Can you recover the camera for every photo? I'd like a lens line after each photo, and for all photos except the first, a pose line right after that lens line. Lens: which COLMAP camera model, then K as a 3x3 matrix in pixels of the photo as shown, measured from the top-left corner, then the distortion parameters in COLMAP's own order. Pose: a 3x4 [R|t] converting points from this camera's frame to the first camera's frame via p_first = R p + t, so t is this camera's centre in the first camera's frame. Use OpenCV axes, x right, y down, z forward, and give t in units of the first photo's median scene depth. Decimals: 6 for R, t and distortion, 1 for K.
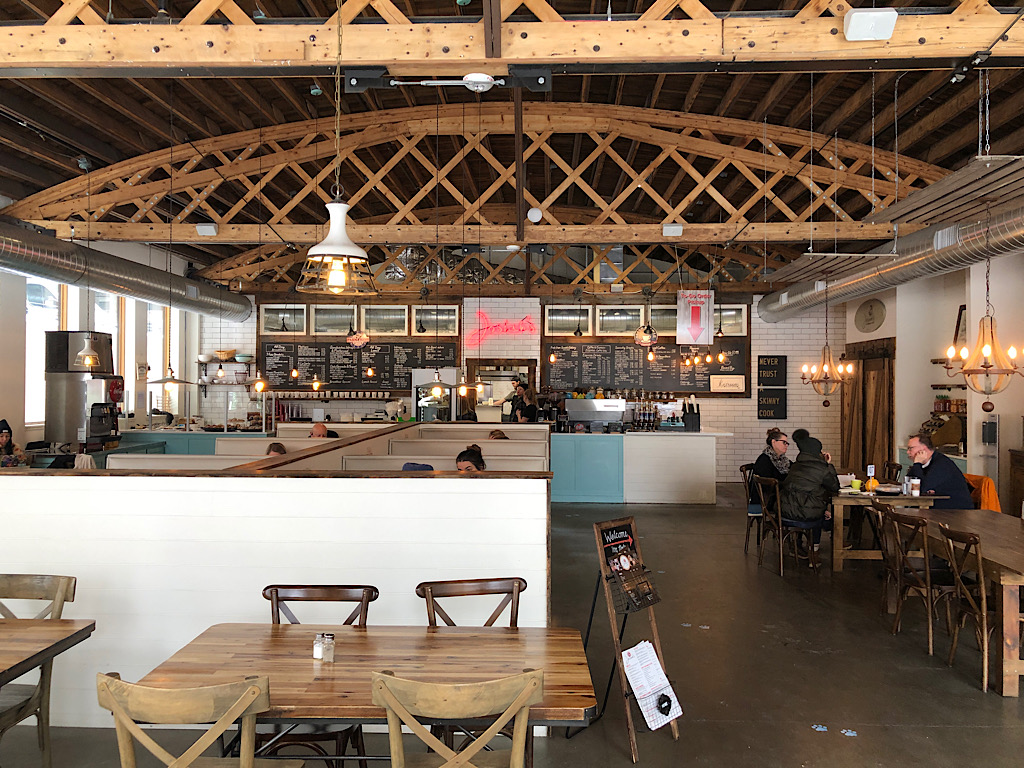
lens RADIAL K [[831.2, 0, 517.3], [0, 831.2, 377.1], [0, 0, 1]] dist [0.042763, -0.045766]
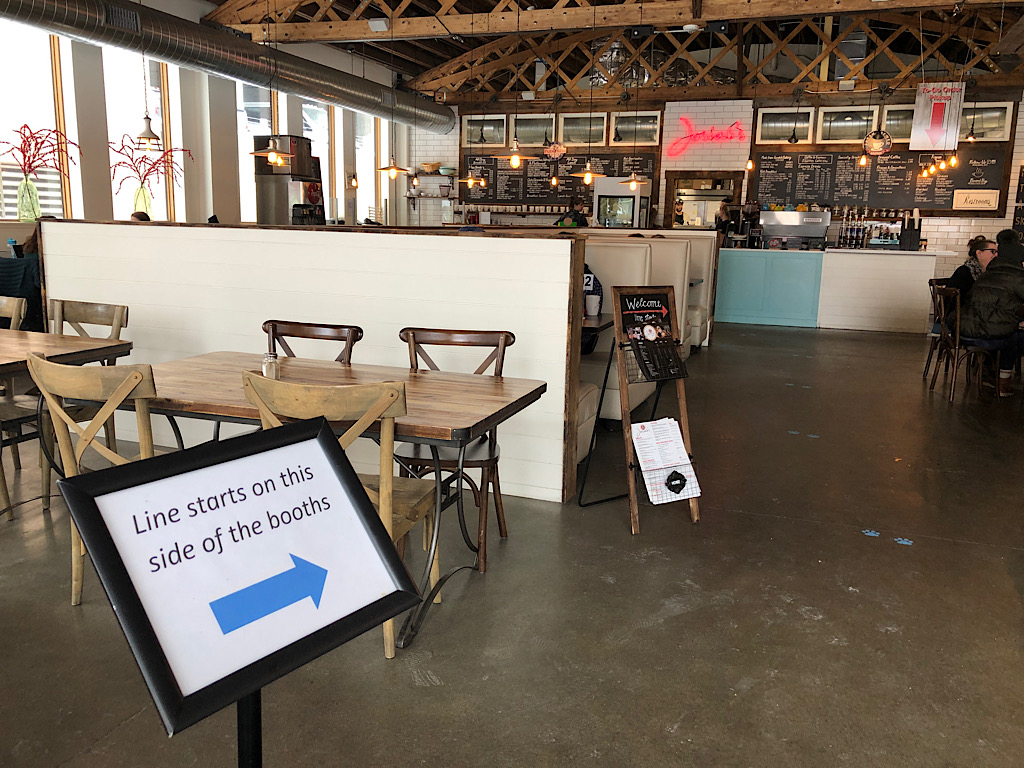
lens RADIAL K [[831.2, 0, 516.1], [0, 831.2, 380.1], [0, 0, 1]] dist [0.042763, -0.045766]
pose [[0.951101, 0.074150, -0.299849, 0.106836], [-0.015020, 0.980712, 0.194879, 0.039151], [0.308515, -0.180846, 0.933870, 0.037594]]
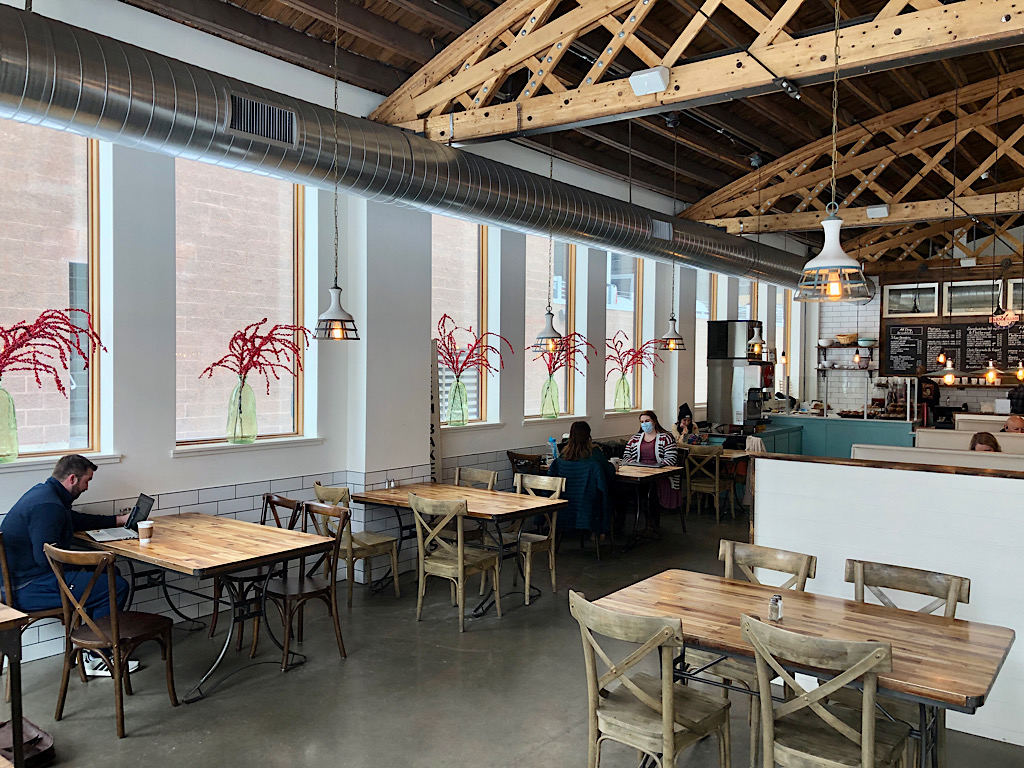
lens RADIAL K [[831.2, 0, 517.8], [0, 831.2, 385.9], [0, 0, 1]] dist [0.042763, -0.045766]
pose [[0.819522, 0.017072, -0.572794, -0.142419], [0.002326, 0.999449, 0.033116, -0.006929], [0.573044, -0.028471, 0.819030, -0.034524]]
